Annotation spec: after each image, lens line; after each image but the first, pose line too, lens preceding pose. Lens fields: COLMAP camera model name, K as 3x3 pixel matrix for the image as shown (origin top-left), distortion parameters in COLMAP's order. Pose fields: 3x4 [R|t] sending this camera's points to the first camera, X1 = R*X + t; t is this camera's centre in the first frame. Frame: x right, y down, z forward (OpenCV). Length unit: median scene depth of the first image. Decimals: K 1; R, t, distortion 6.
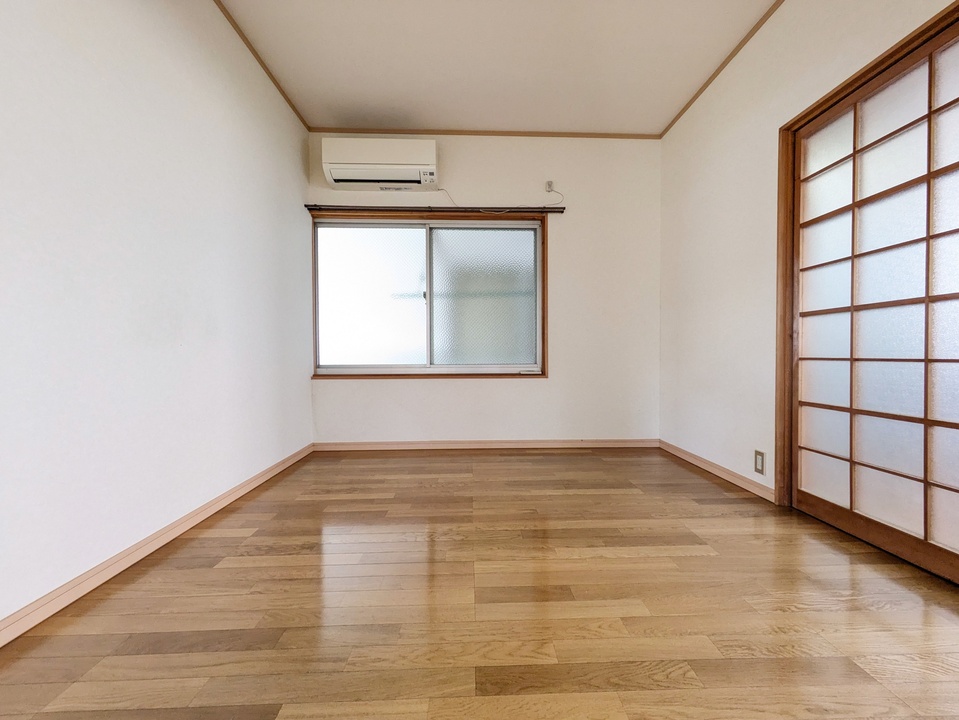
lens RADIAL K [[378.5, 0, 483.5], [0, 378.5, 359.5], [0, 0, 1]] dist [0.001836, -0.000263]
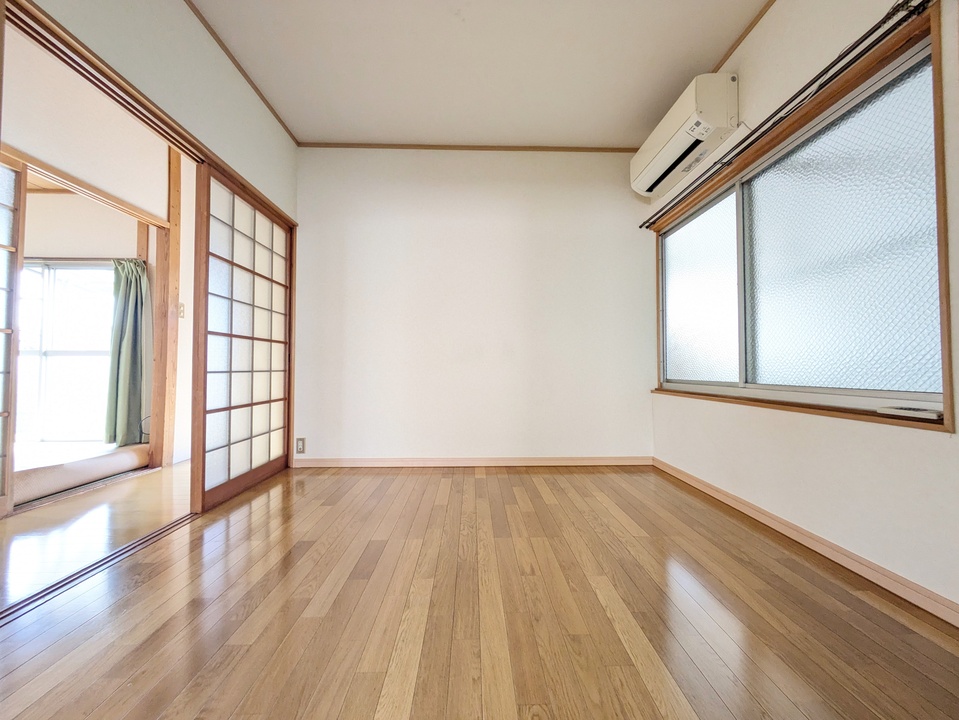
lens RADIAL K [[378.5, 0, 483.5], [0, 378.5, 359.5], [0, 0, 1]] dist [0.001836, -0.000263]
pose [[-0.009083, -0.018853, -0.999781, 0.842027], [-0.016570, 0.999688, -0.018701, -0.013947], [0.999821, 0.016397, -0.009392, 0.844897]]
